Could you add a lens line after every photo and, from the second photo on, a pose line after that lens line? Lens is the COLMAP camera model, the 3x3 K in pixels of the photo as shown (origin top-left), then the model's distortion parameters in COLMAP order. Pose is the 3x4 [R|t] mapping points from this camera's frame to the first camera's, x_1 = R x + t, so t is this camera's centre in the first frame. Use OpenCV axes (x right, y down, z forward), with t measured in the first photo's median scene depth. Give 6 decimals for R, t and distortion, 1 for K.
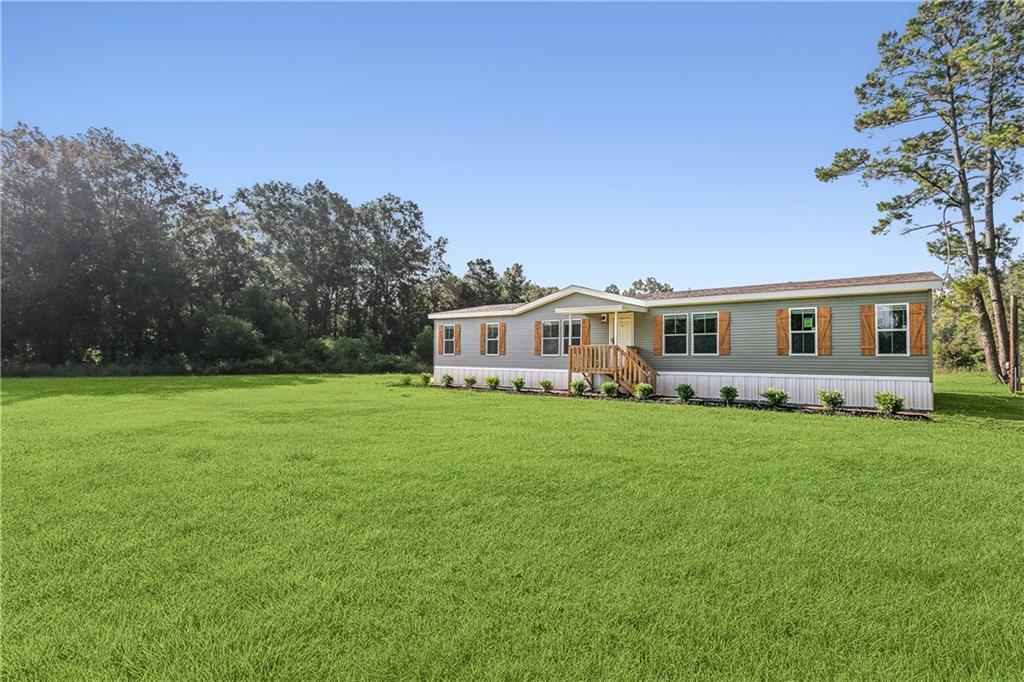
lens RADIAL K [[498.4, 0, 507.0], [0, 498.4, 341.4], [0, 0, 1]] dist [0.007362, 0.000823]
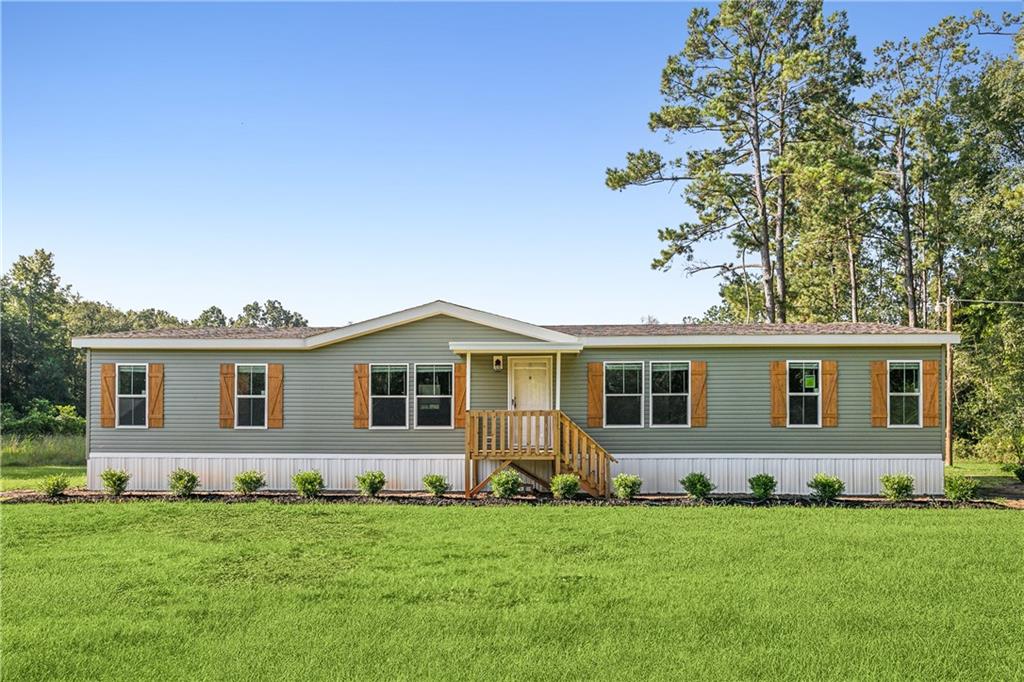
lens RADIAL K [[812.2, 0, 498.2], [0, 812.2, 419.0], [0, 0, 1]] dist [0.005587, 0.000093]
pose [[0.819948, 0.004096, 0.572423, -0.290008], [-0.012706, 0.999858, 0.011046, 0.006083], [-0.572297, -0.016330, 0.819884, 0.199201]]
